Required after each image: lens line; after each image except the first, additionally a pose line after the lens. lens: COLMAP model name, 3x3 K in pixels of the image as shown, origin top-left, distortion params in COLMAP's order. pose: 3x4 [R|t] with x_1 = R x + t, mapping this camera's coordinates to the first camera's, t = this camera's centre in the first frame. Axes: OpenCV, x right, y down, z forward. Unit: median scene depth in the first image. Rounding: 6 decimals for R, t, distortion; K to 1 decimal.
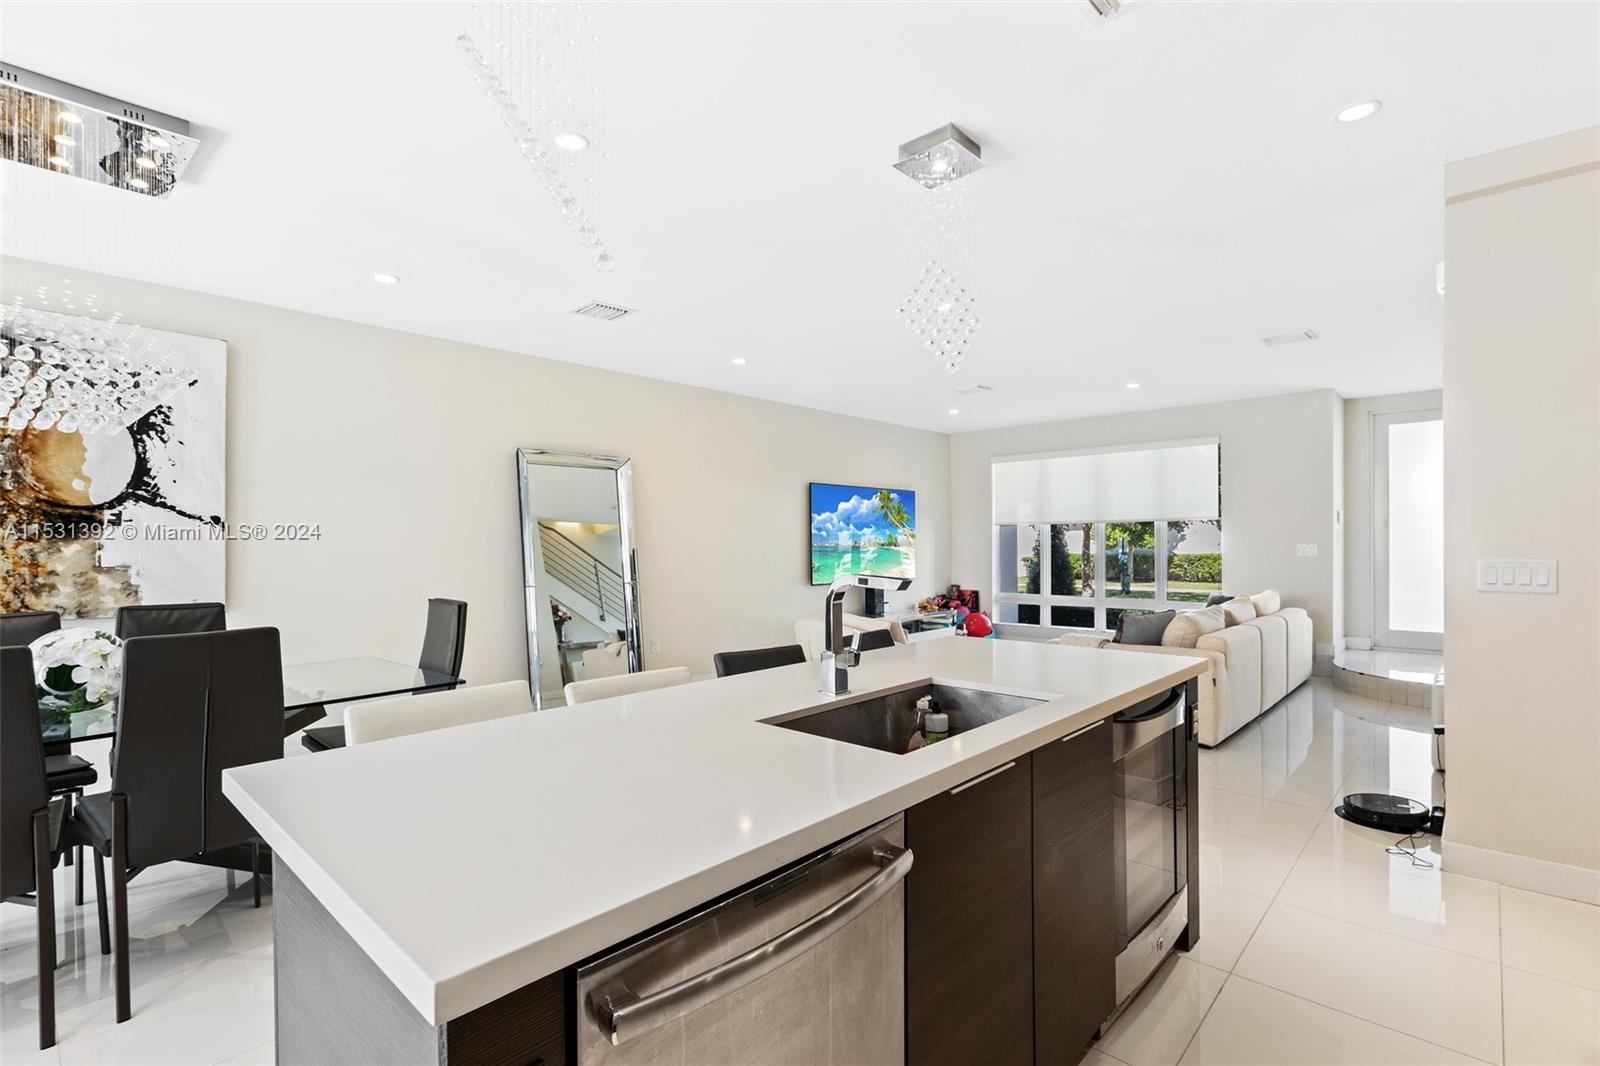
lens RADIAL K [[746.1, 0, 784.1], [0, 746.1, 538.0], [0, 0, 1]] dist [0.010085, -0.002980]
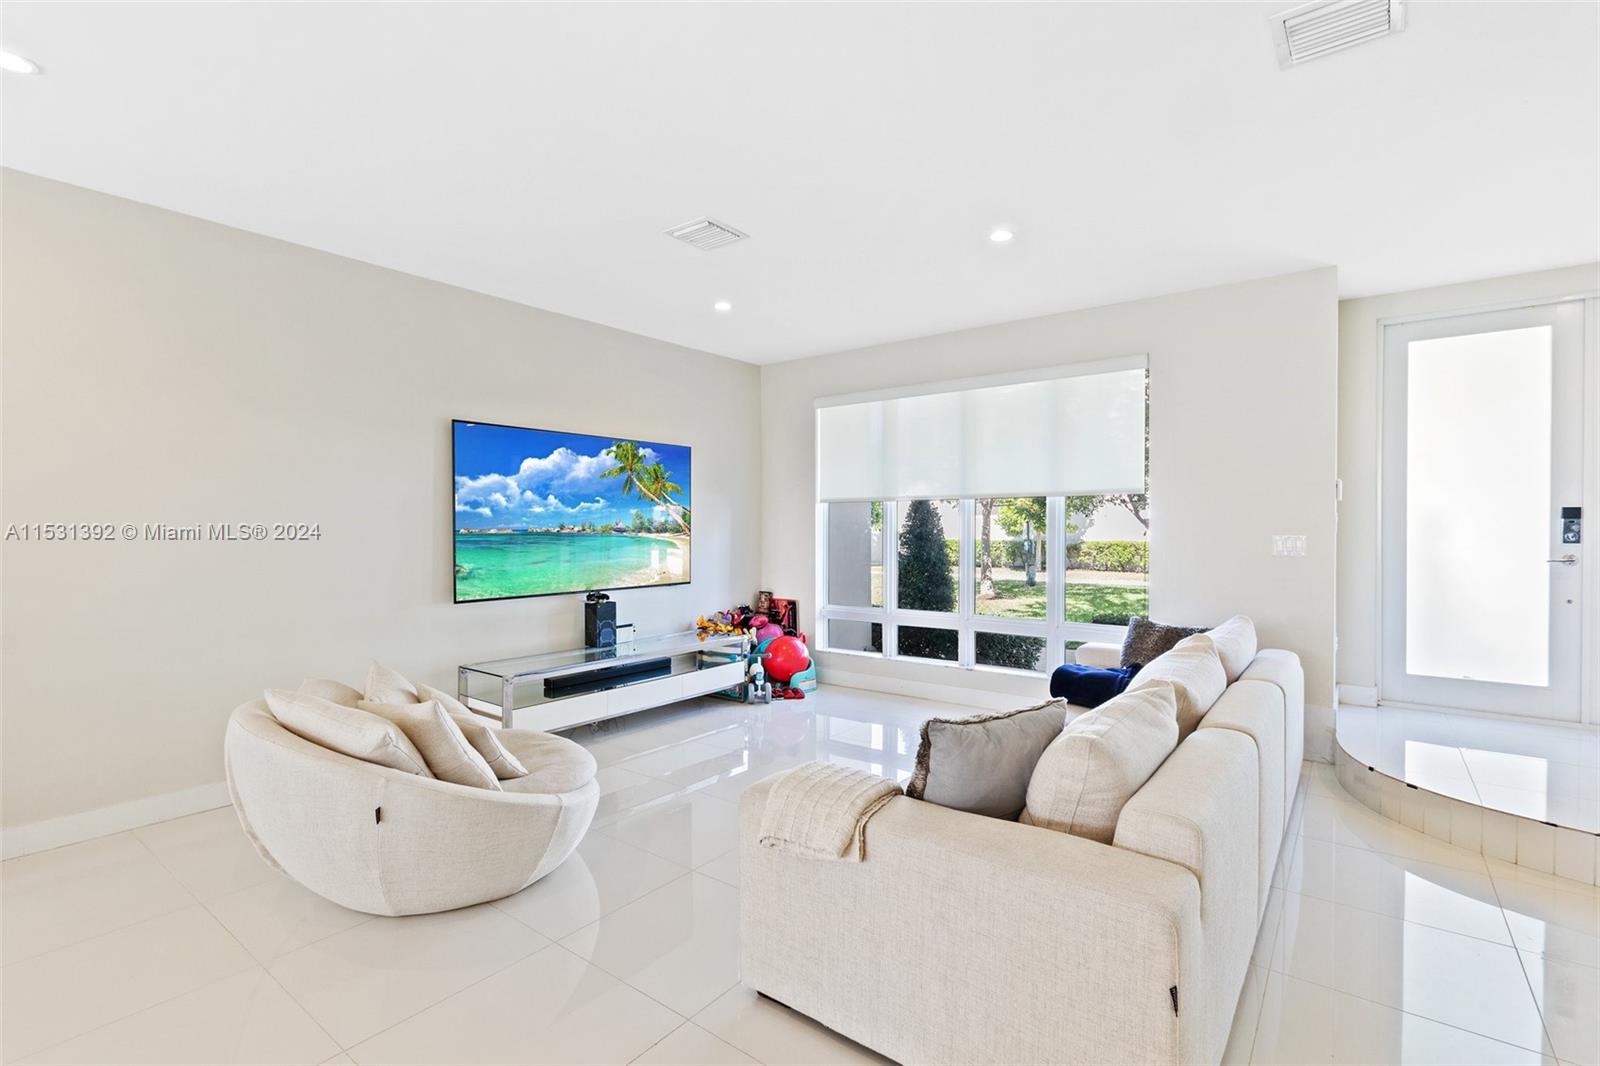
lens RADIAL K [[746.1, 0, 784.8], [0, 746.1, 530.0], [0, 0, 1]] dist [0.010085, -0.002980]
pose [[0.995144, 0.005502, 0.098279, 0.225492], [-0.006729, 0.999903, 0.012162, -0.000364], [-0.098202, -0.012765, 0.995085, 0.416907]]
